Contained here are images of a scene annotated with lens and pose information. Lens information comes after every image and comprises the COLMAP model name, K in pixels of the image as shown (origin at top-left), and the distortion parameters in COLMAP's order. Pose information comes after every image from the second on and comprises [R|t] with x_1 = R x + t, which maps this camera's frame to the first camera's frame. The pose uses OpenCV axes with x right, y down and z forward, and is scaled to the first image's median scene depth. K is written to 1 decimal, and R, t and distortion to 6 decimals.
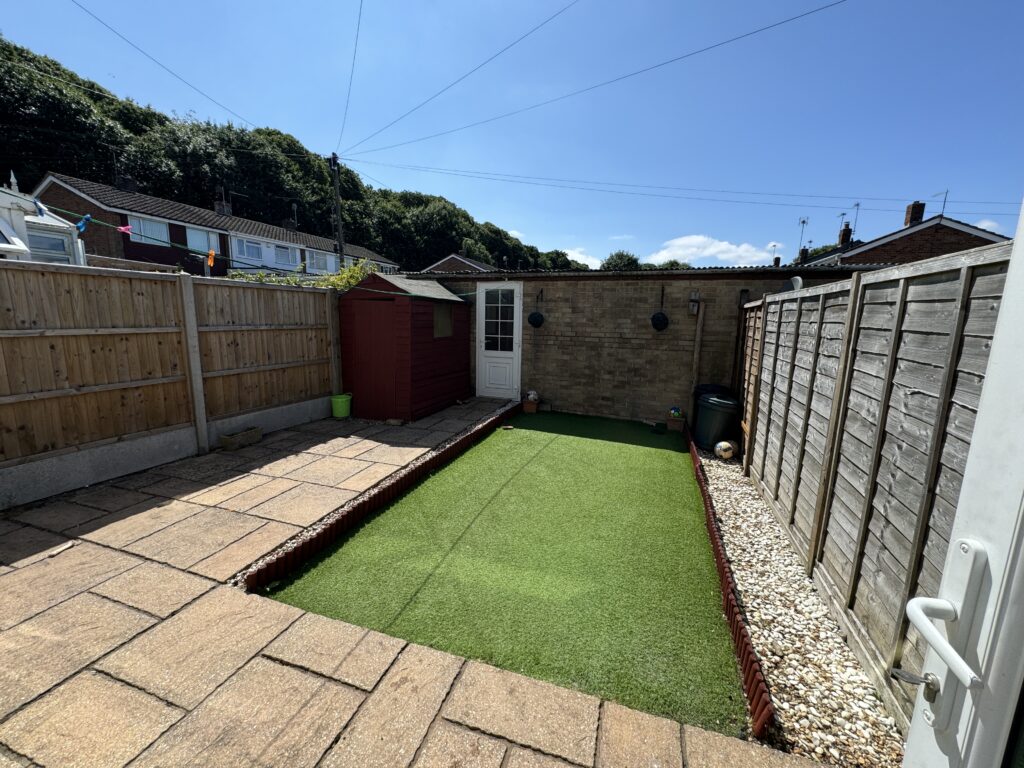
lens RADIAL K [[412.7, 0, 514.3], [0, 412.7, 383.2], [0, 0, 1]] dist [-0.001130, -0.000032]
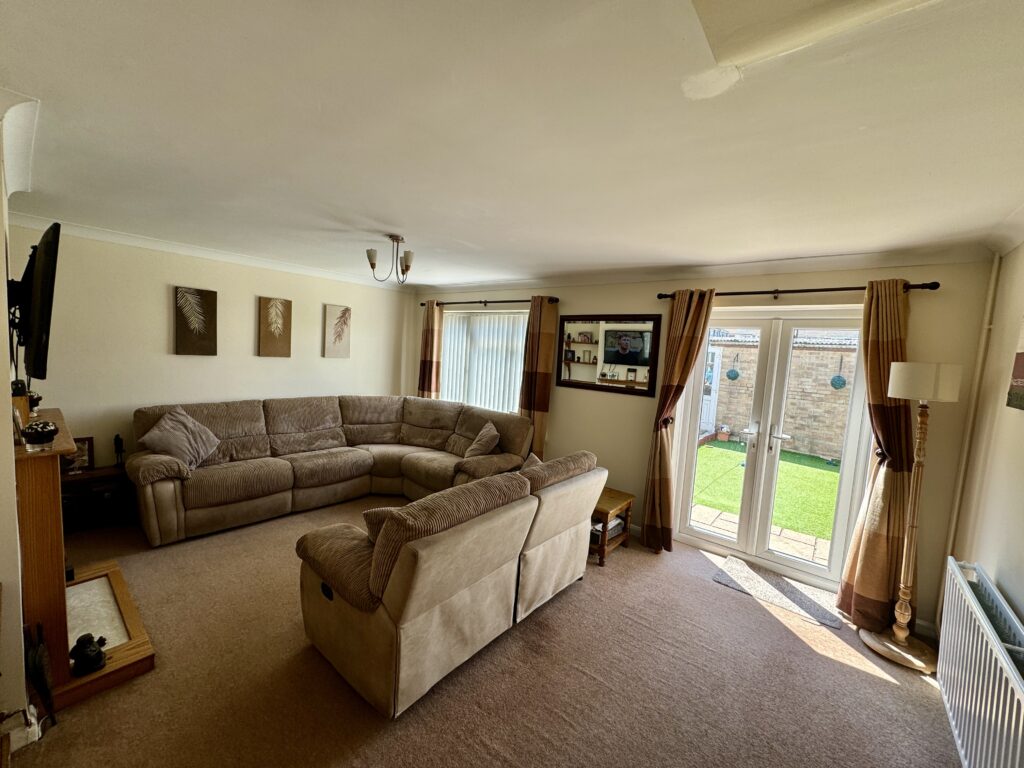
lens RADIAL K [[412.7, 0, 511.2], [0, 412.7, 383.0], [0, 0, 1]] dist [-0.001130, -0.000032]
pose [[0.941545, 0.070771, -0.329370, -0.195390], [-0.106406, 0.990110, -0.091433, 0.084531], [0.319642, 0.121135, 0.939763, -0.568179]]
